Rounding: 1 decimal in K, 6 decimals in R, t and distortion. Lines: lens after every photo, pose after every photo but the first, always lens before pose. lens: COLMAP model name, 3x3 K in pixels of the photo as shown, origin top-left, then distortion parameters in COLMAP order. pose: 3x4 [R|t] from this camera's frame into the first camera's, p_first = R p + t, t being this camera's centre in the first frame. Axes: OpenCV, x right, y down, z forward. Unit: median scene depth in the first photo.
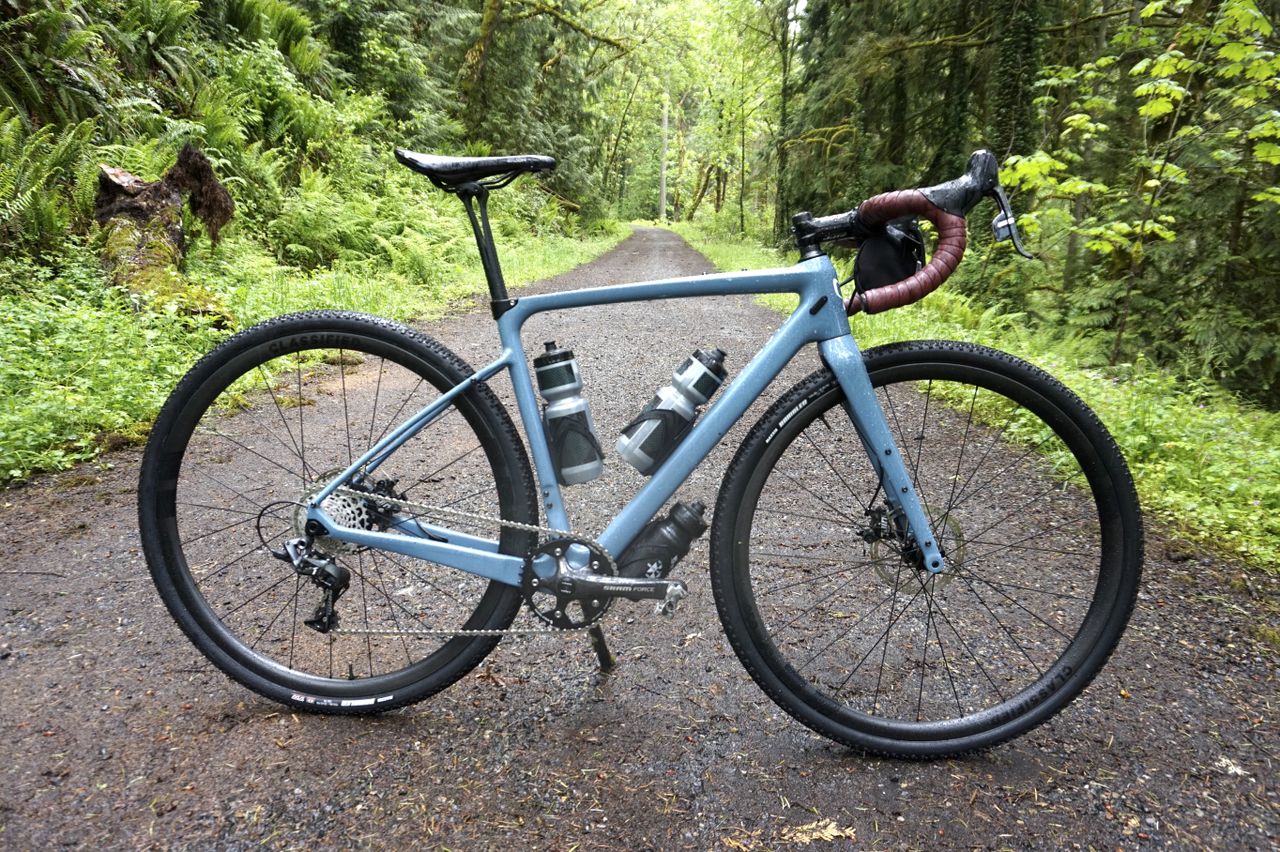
lens RADIAL K [[833.2, 0, 620.7], [0, 833.2, 395.0], [0, 0, 1]] dist [-0.055258, 0.039140]
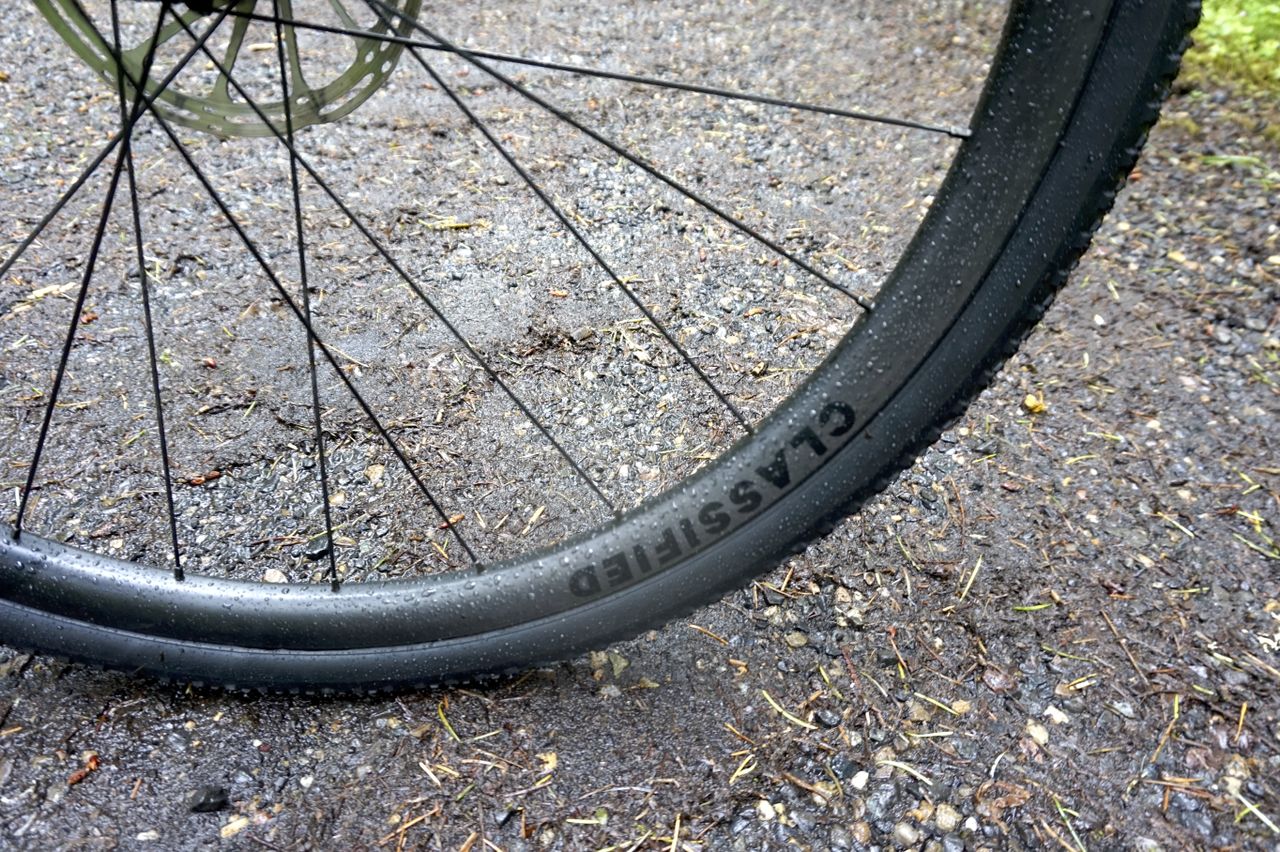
lens RADIAL K [[833.2, 0, 620.7], [0, 833.2, 395.0], [0, 0, 1]] dist [-0.055258, 0.039140]
pose [[0.995666, -0.059572, 0.071413, 0.305932], [0.020458, 0.889393, 0.456686, 0.139741], [-0.090719, -0.453246, 0.886757, 0.524466]]
